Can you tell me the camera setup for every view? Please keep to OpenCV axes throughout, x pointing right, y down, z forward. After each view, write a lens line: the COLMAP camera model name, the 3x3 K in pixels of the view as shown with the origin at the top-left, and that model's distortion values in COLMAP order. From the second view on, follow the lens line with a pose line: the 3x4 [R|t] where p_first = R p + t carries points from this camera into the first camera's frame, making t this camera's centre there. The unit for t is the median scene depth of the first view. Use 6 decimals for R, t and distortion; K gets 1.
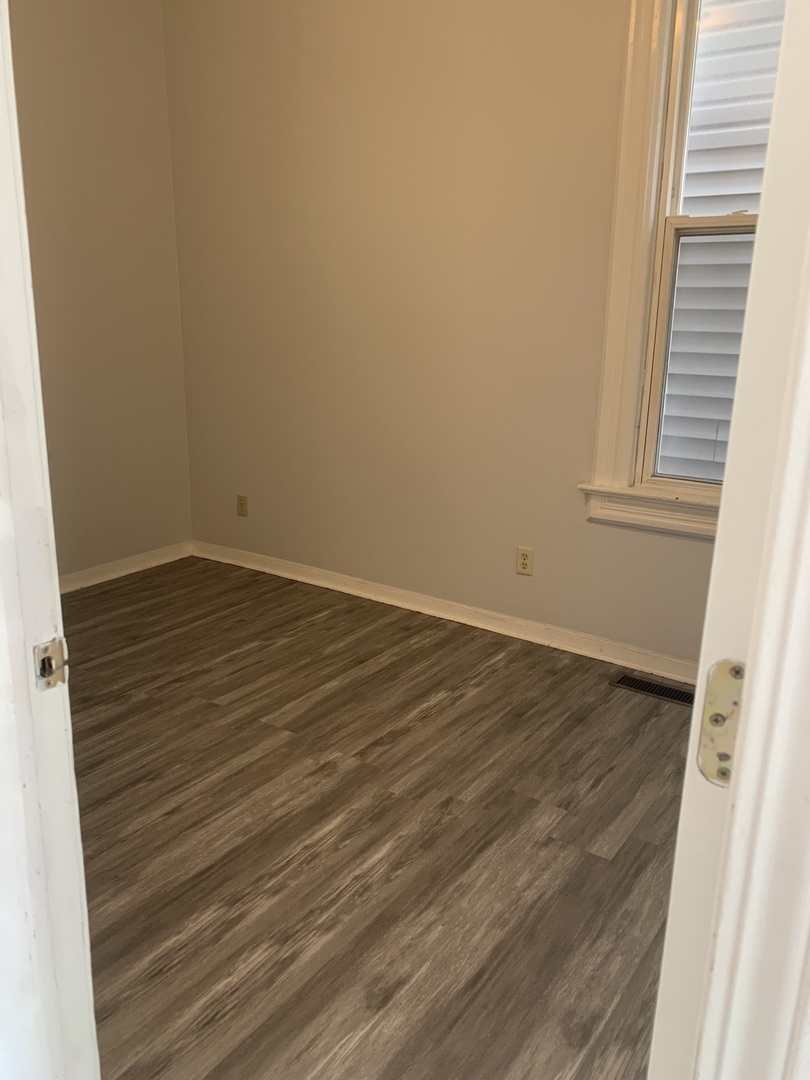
lens RADIAL K [[825.3, 0, 379.7], [0, 825.3, 537.4], [0, 0, 1]] dist [0.034689, -0.044426]
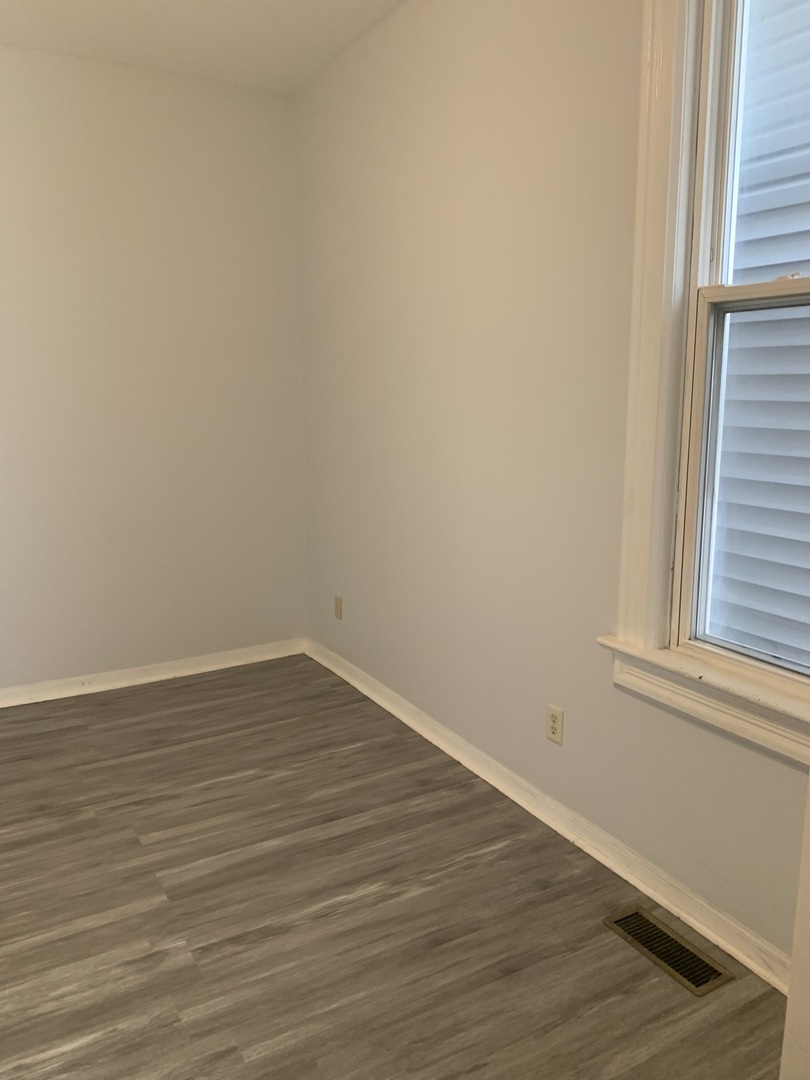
lens RADIAL K [[825.3, 0, 404.9], [0, 825.3, 537.1], [0, 0, 1]] dist [0.034689, -0.044426]
pose [[0.912811, 0.059208, -0.404067, 0.448908], [-0.092824, 0.993617, -0.064102, -0.106643], [0.397692, 0.096020, 0.912481, 0.275441]]
